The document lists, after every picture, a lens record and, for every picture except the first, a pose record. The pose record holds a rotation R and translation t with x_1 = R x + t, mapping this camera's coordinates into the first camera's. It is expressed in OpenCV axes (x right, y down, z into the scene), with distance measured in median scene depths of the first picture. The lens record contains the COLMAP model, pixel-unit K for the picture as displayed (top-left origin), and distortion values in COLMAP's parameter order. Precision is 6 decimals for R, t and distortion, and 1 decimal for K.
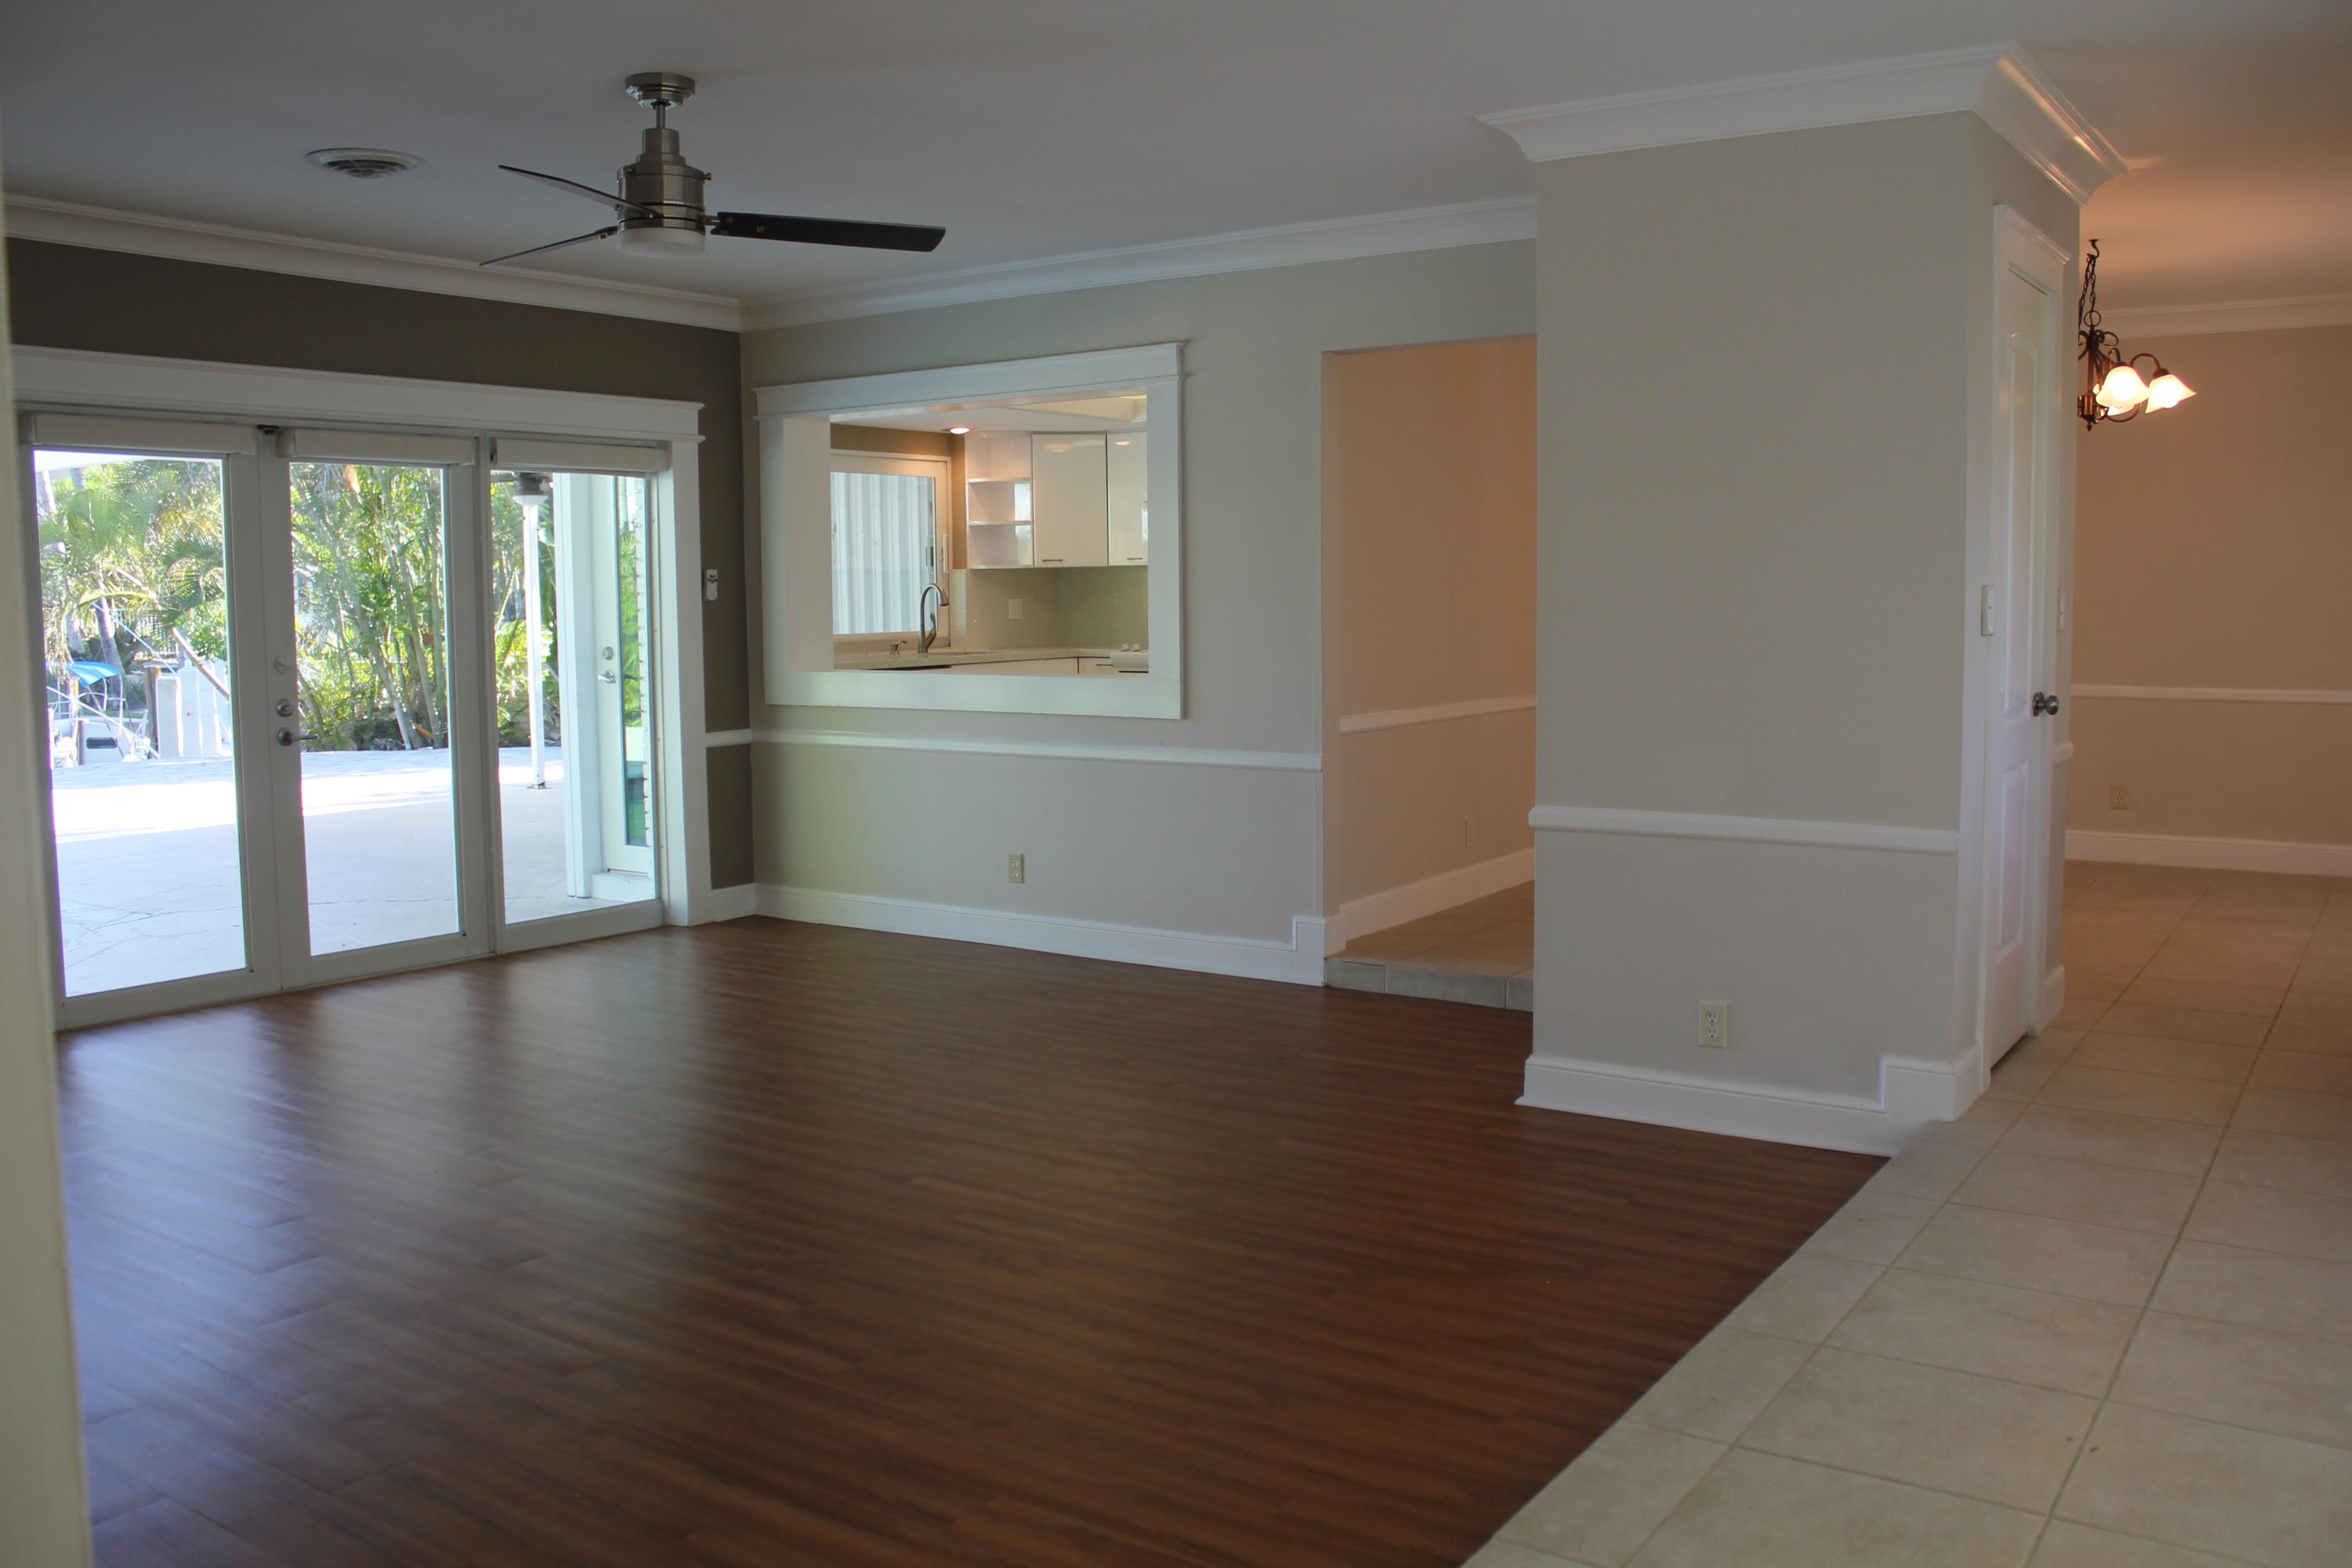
lens RADIAL K [[1978.0, 0, 1182.2], [0, 1978.0, 768.7], [0, 0, 1]] dist [-0.152209, 0.114147]
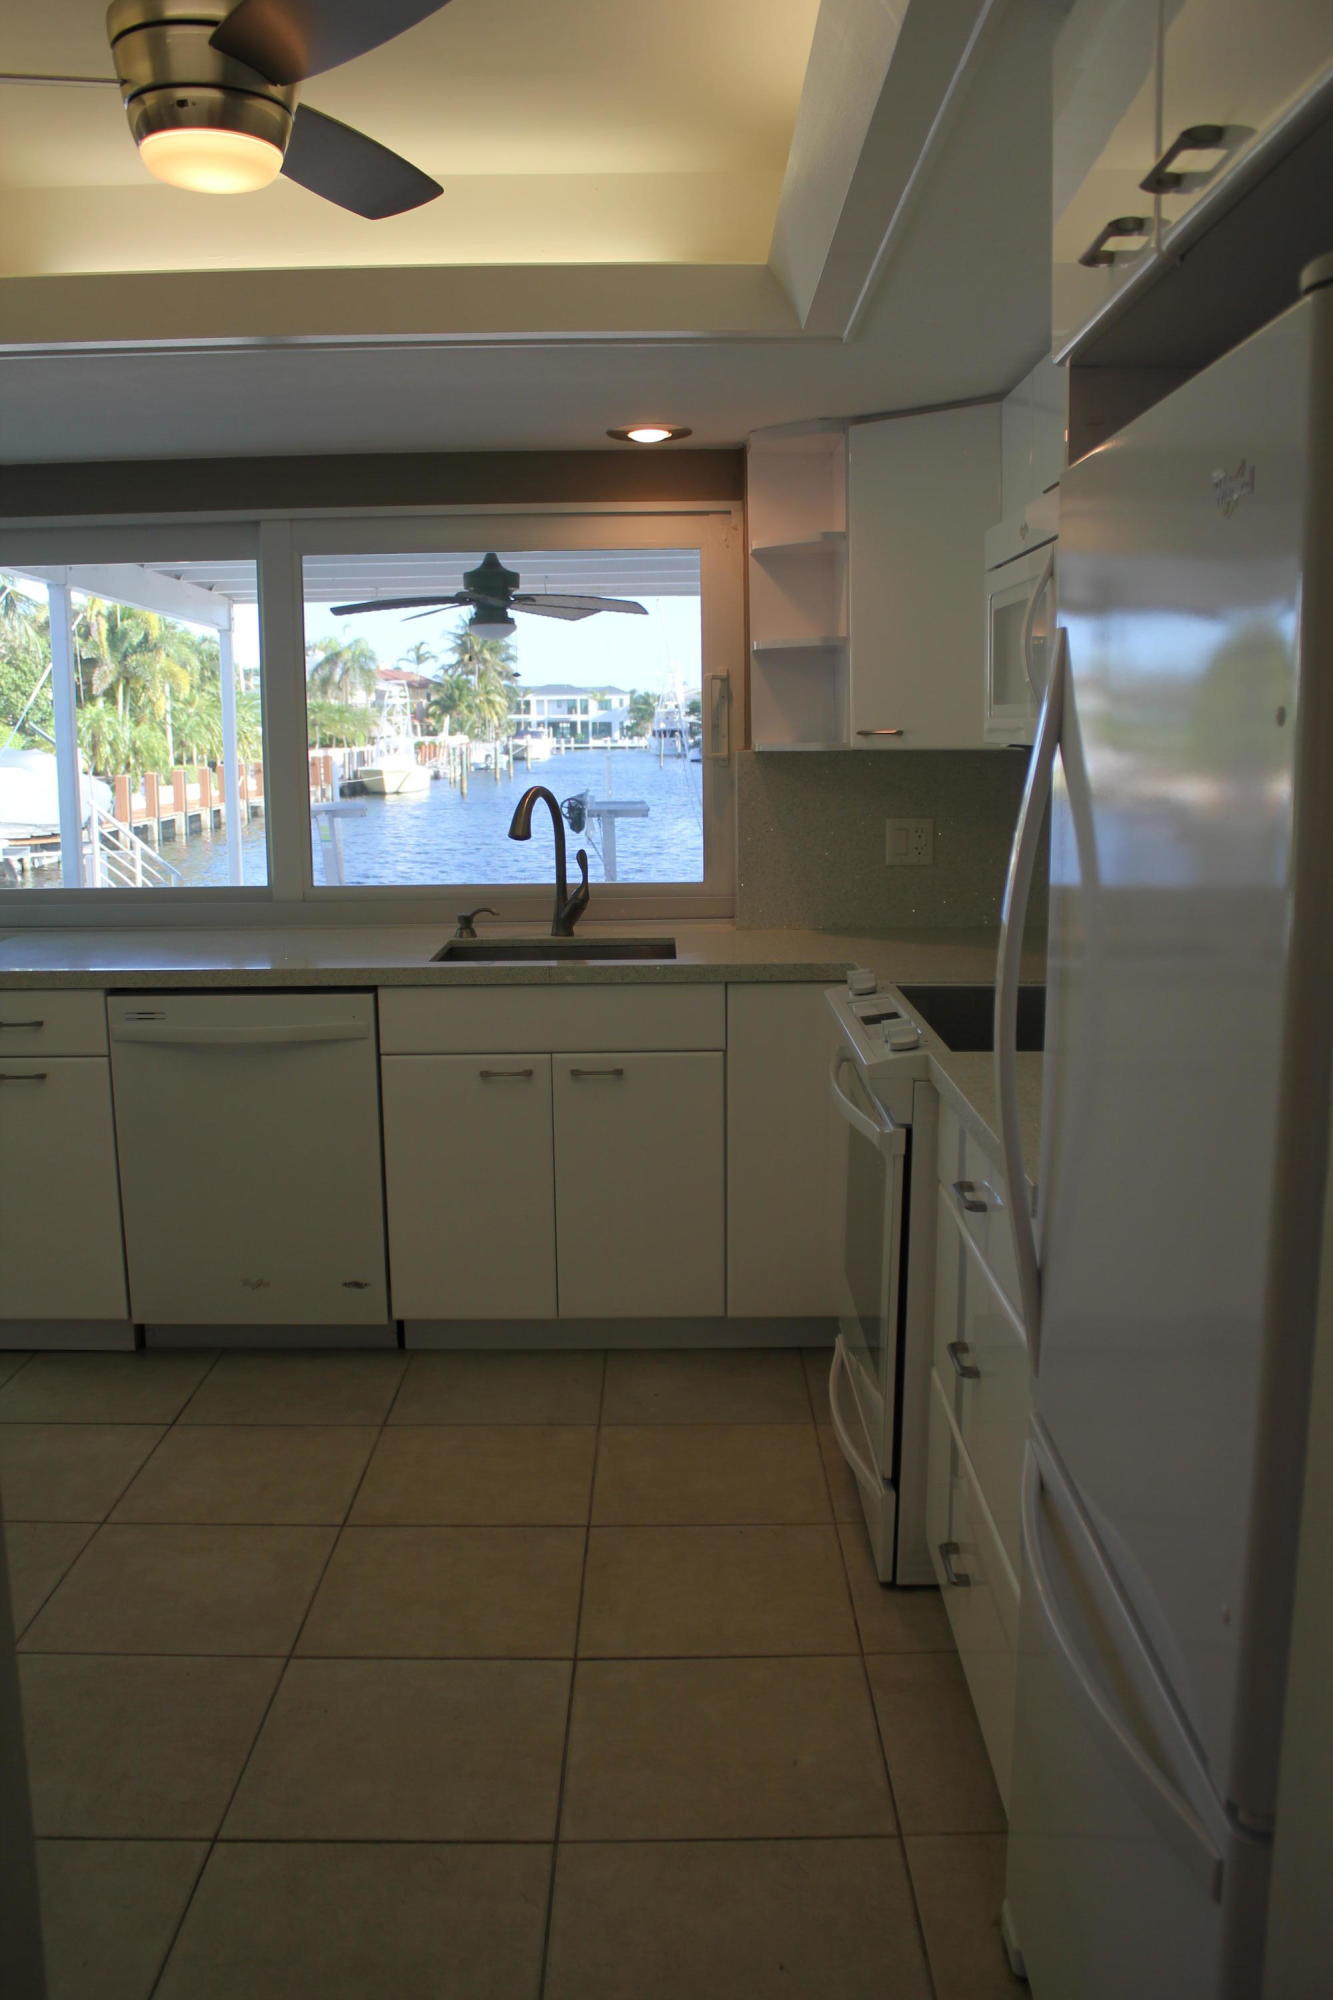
lens RADIAL K [[1681.9, 0, 664.5], [0, 1681.9, 991.0], [0, 0, 1]] dist [-0.152209, 0.114147]
pose [[0.561971, 0.127767, -0.817229, 0.276421], [-0.069857, 0.991800, 0.107022, -0.115646], [0.824202, -0.003054, 0.566288, 1.038645]]
